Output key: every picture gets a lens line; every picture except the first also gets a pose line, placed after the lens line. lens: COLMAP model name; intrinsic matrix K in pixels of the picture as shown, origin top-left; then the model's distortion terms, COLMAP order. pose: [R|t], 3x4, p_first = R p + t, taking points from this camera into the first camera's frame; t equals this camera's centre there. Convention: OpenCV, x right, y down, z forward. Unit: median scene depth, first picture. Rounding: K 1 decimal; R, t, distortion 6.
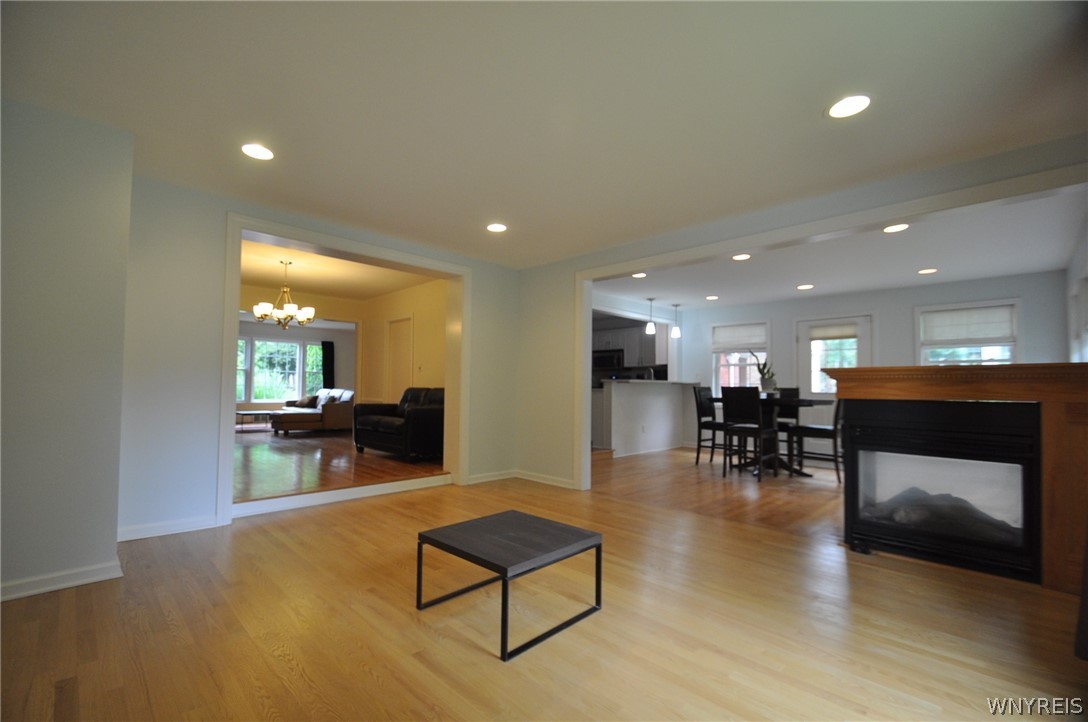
lens RADIAL K [[464.3, 0, 528.9], [0, 464.3, 376.1], [0, 0, 1]] dist [0.000005, -0.000056]
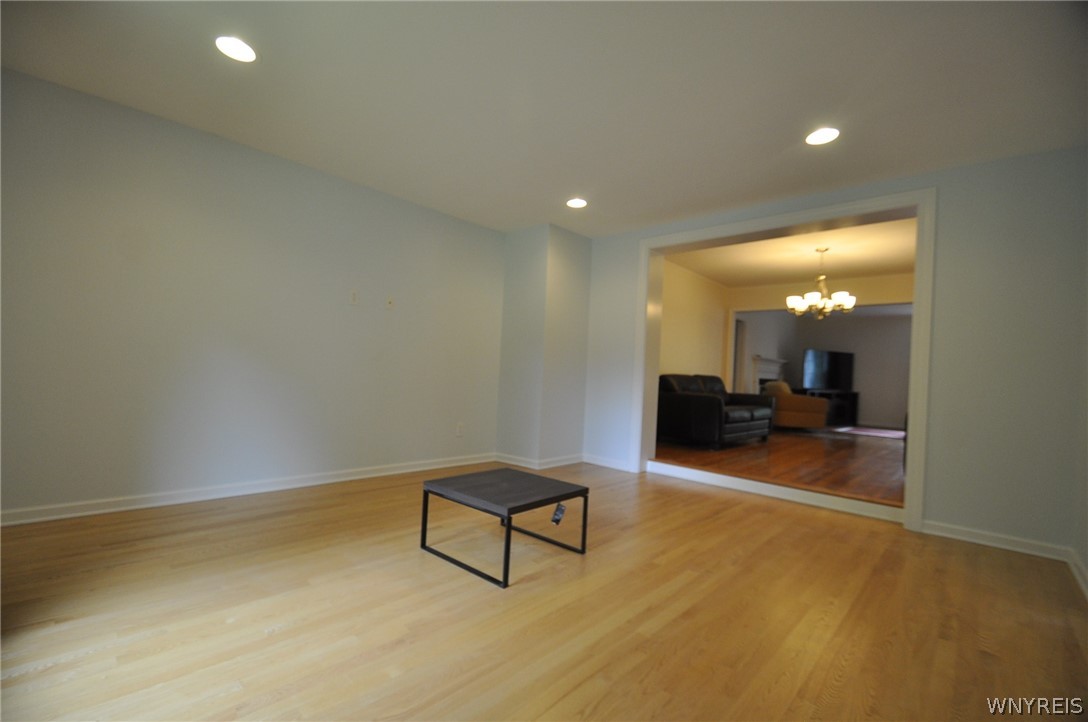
lens RADIAL K [[464.3, 0, 528.9], [0, 464.3, 376.1], [0, 0, 1]] dist [0.000005, -0.000056]
pose [[0.054393, -0.003530, -0.998513, 0.252569], [-0.021929, 0.999748, -0.004729, 0.019839], [0.998279, 0.022154, 0.054302, 0.232407]]
